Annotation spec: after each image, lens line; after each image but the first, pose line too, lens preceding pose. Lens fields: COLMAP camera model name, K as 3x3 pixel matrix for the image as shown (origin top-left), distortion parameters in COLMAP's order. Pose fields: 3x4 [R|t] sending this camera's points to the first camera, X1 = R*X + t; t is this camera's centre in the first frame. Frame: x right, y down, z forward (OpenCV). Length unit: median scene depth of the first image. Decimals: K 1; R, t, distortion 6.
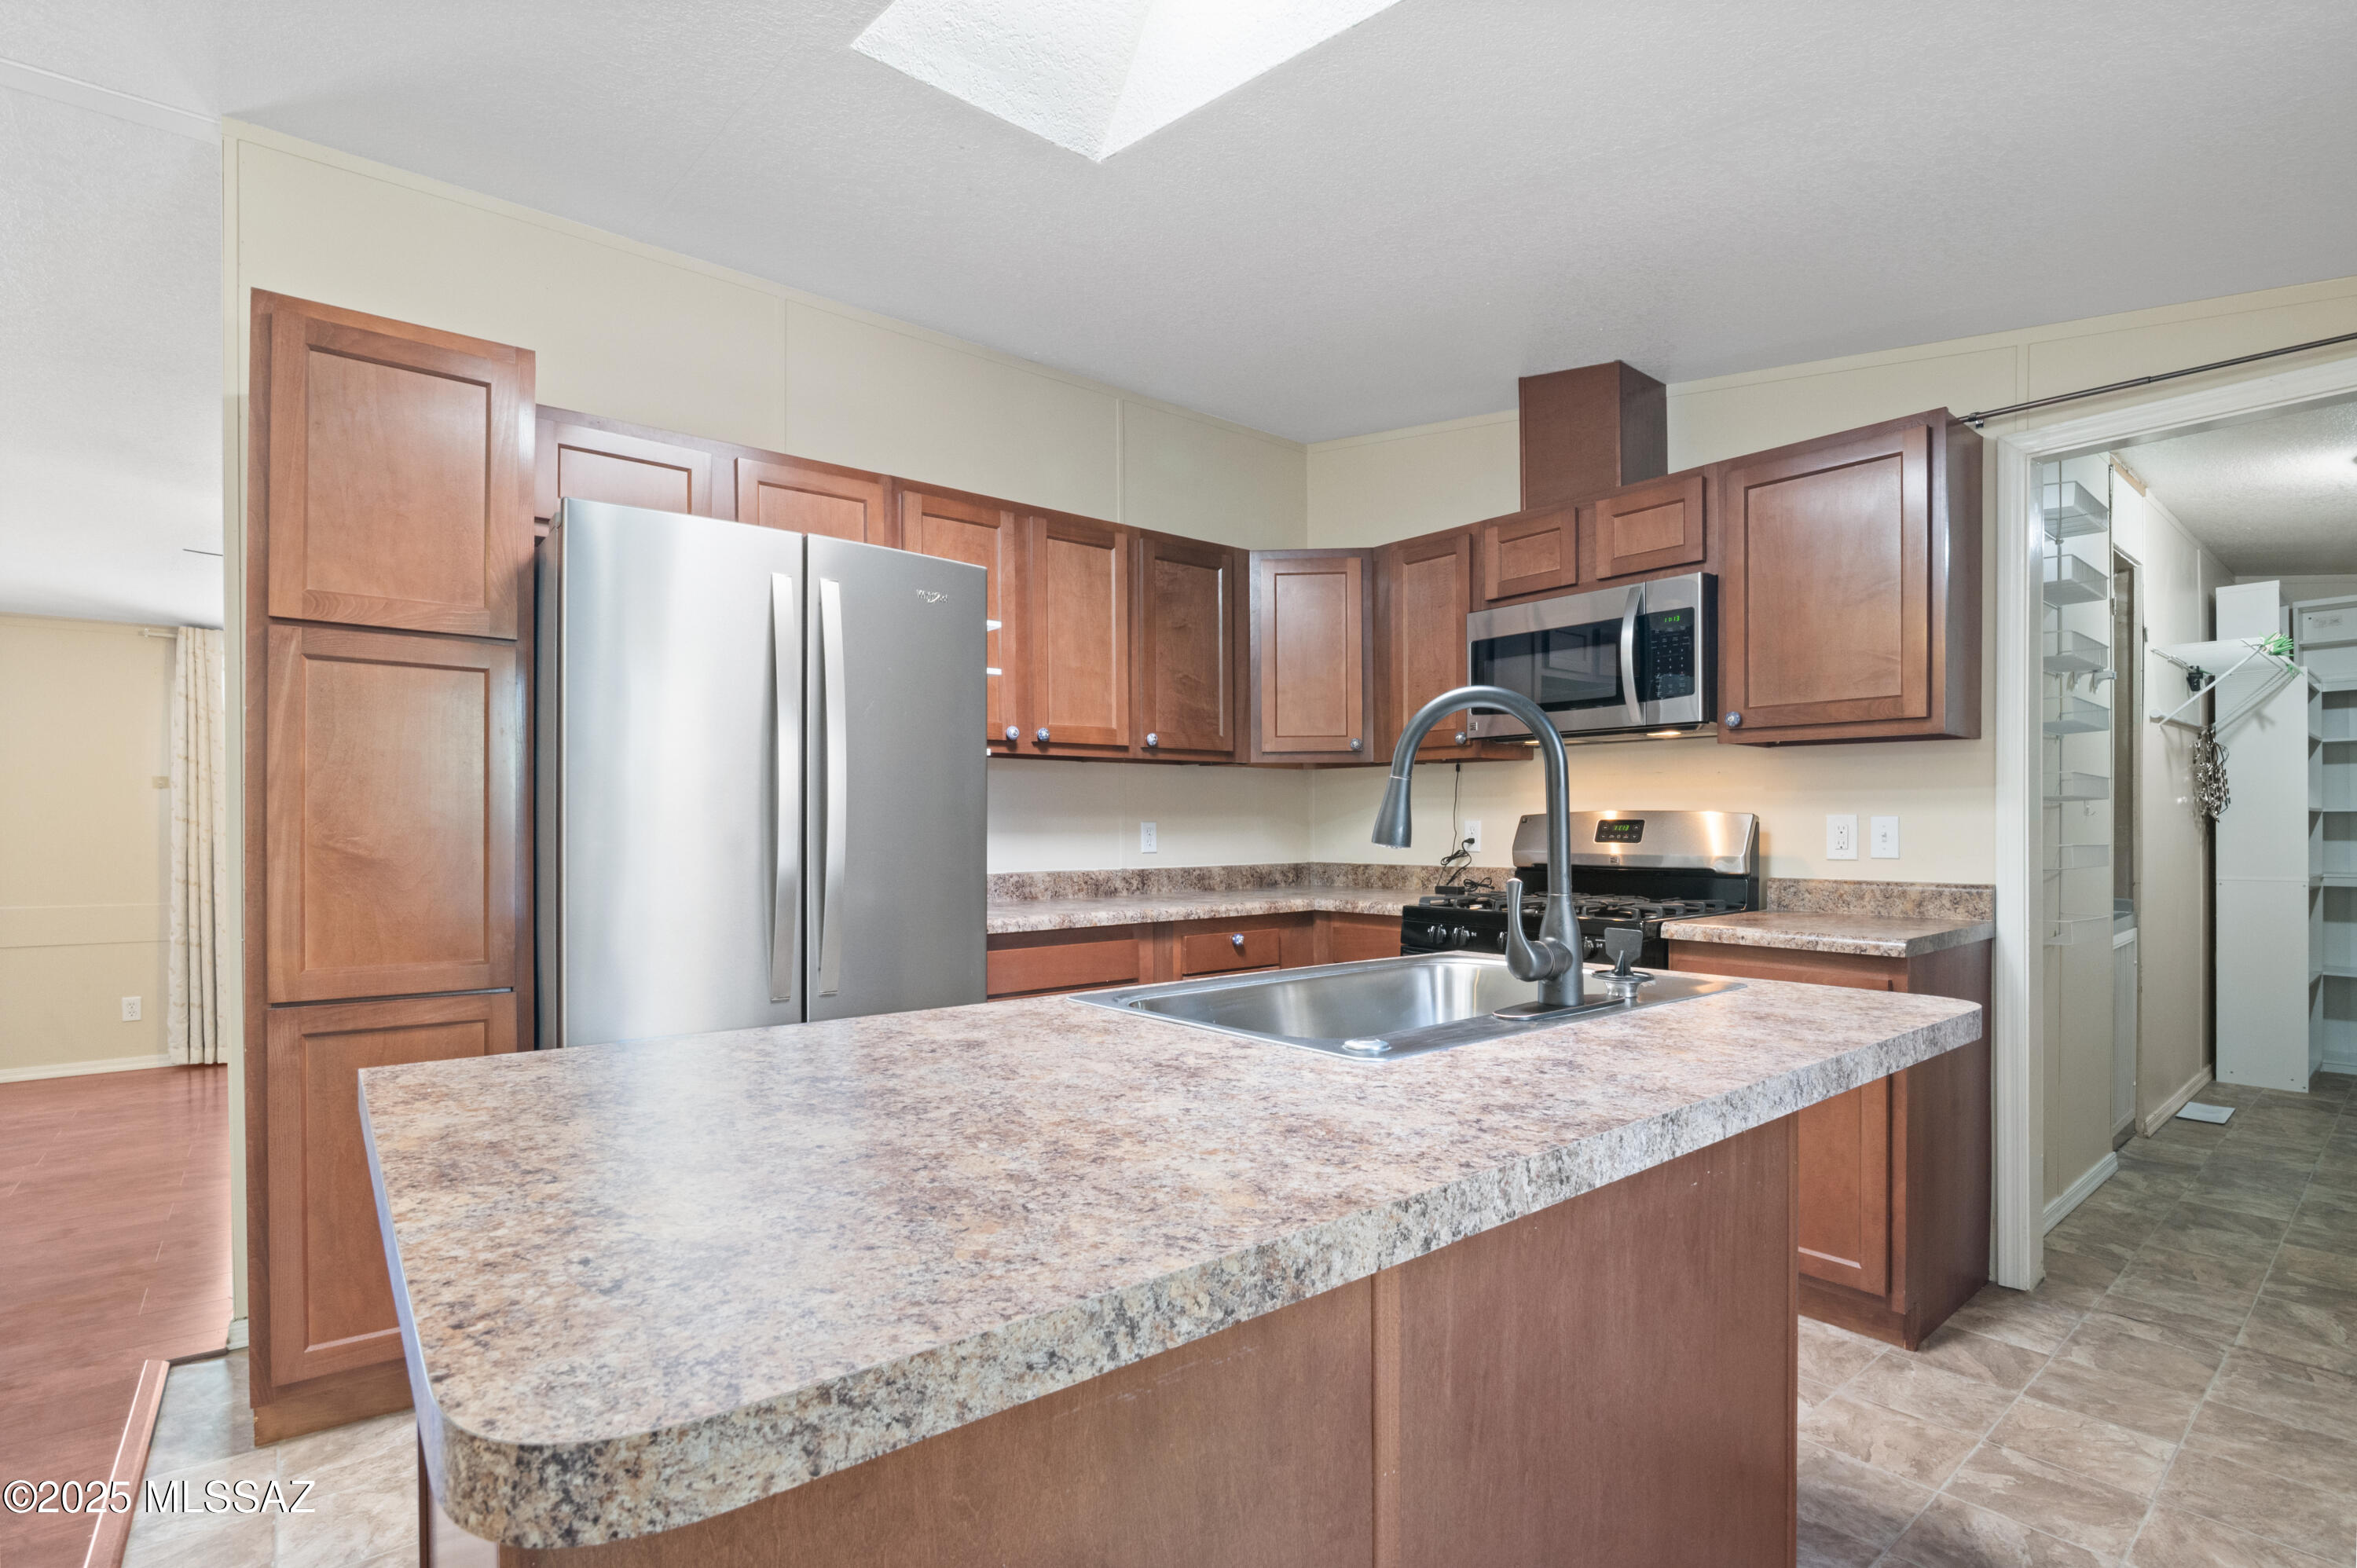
lens RADIAL K [[1087.6, 0, 1179.6], [0, 1087.6, 820.4], [0, 0, 1]] dist [-0.016304, -0.000132]
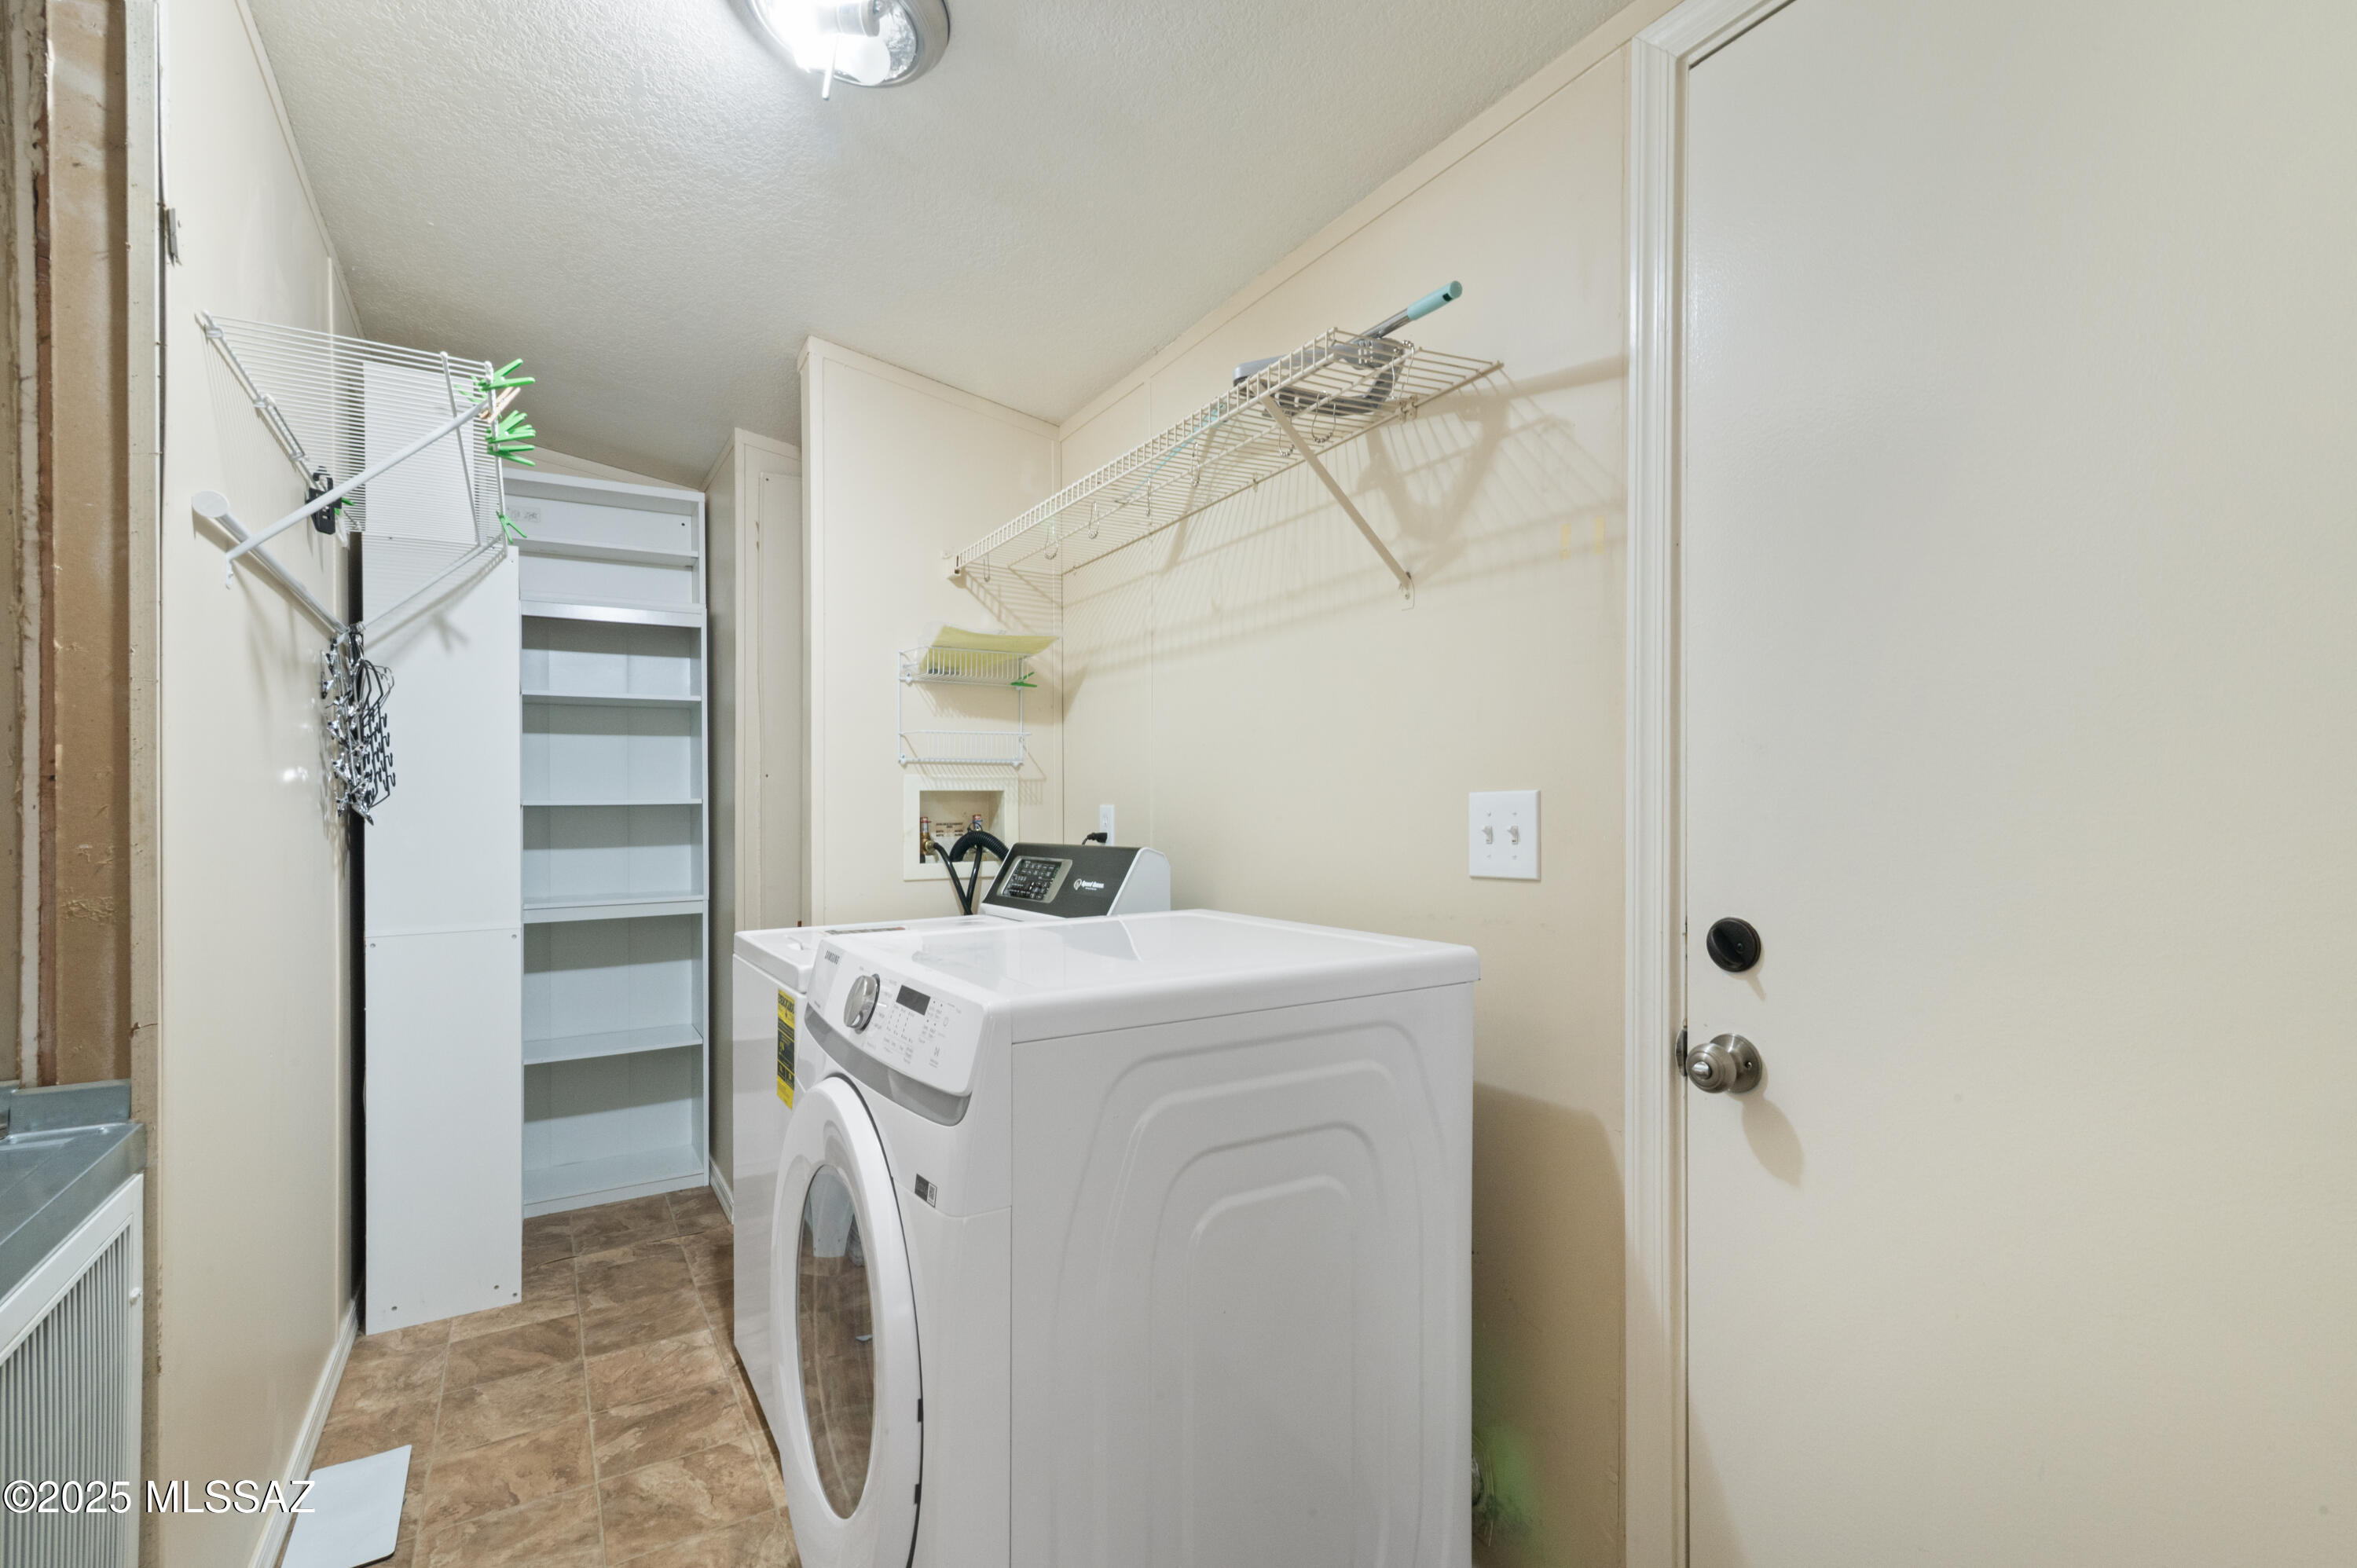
lens RADIAL K [[1079.8, 0, 1183.6], [0, 1079.8, 825.5], [0, 0, 1]] dist [0.010622, 0.000268]
pose [[0.144941, -0.004498, 0.989430, 0.533397], [-0.002086, 0.999986, 0.004852, -0.001179], [-0.989438, -0.002767, 0.144930, 0.561475]]
